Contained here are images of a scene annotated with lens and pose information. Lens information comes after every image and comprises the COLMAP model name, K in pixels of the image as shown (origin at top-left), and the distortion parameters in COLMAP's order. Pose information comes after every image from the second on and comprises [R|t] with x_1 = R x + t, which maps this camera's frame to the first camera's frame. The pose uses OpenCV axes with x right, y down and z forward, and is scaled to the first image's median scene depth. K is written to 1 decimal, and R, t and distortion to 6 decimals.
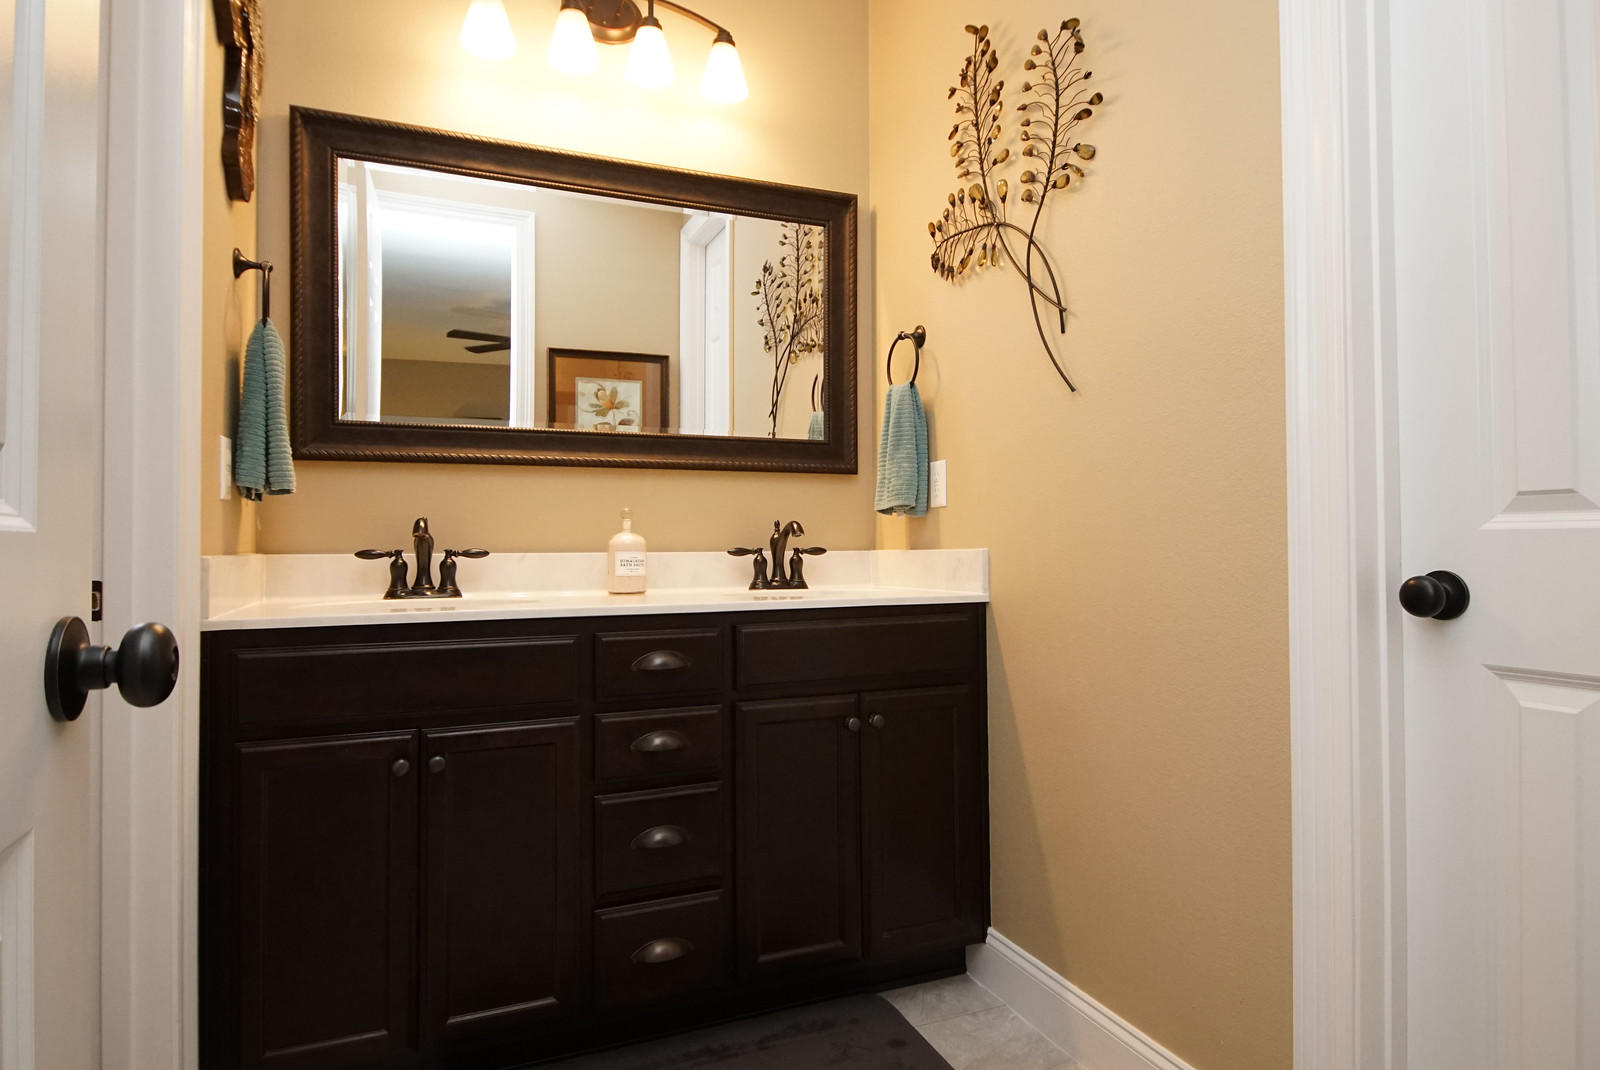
lens RADIAL K [[854.8, 0, 798.9], [0, 854.8, 537.8], [0, 0, 1]] dist [0.034630, -0.032387]
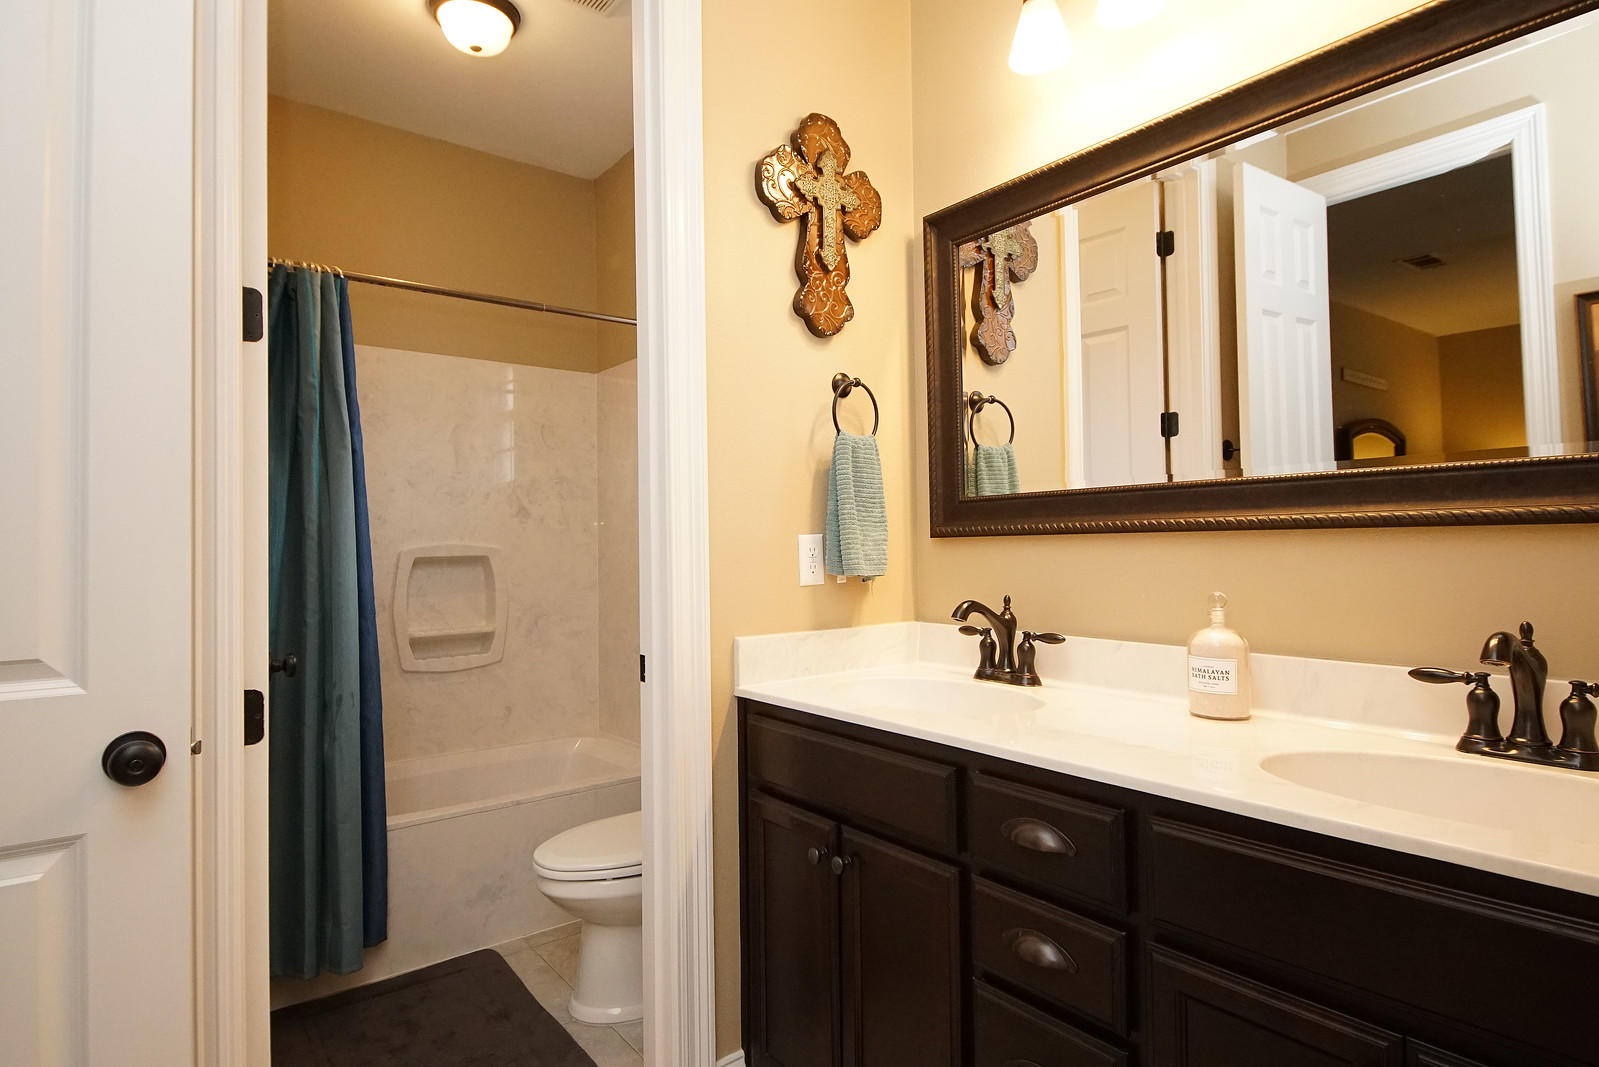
lens RADIAL K [[854.3, 0, 805.6], [0, 854.3, 531.7], [0, 0, 1]] dist [0.034630, -0.032387]
pose [[0.274028, -0.013250, -0.961630, 0.375901], [0.013561, 0.999859, -0.009913, -0.080908], [0.961626, -0.010324, 0.274169, 0.491121]]
